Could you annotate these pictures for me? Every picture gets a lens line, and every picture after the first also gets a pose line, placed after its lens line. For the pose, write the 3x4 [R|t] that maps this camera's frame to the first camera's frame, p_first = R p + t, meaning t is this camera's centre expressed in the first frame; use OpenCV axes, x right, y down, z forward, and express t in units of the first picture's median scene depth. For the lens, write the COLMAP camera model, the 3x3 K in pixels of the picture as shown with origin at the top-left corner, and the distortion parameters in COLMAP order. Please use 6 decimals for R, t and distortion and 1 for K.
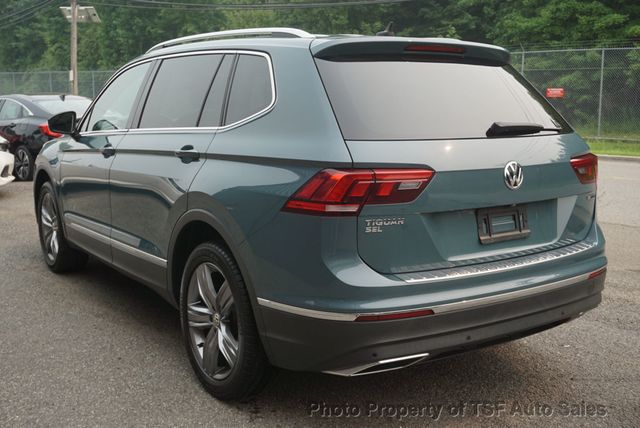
lens RADIAL K [[727.3, 0, 320.5], [0, 727.3, 213.7], [0, 0, 1]] dist [0.009522, 0.000000]
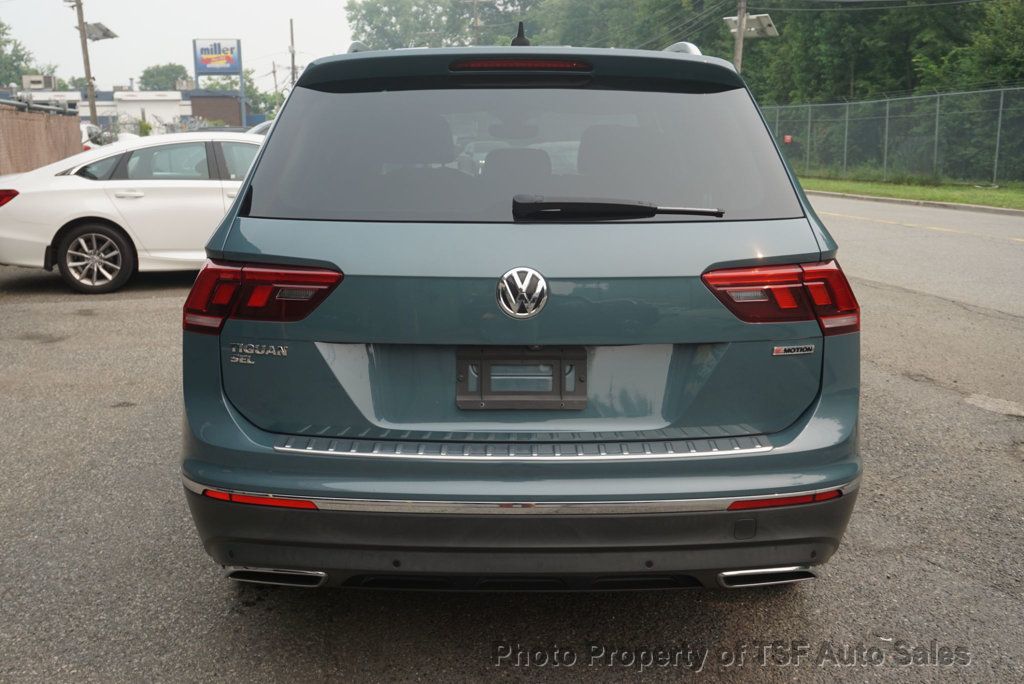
lens RADIAL K [[1034.9, 0, 512.5], [0, 1034.9, 343.7], [0, 0, 1]] dist [0.004979, 0.000000]
pose [[0.824559, 0.108960, -0.555185, 0.720059], [-0.090777, 0.994046, 0.060269, -0.063084], [0.558446, 0.000703, 0.829541, 0.360922]]
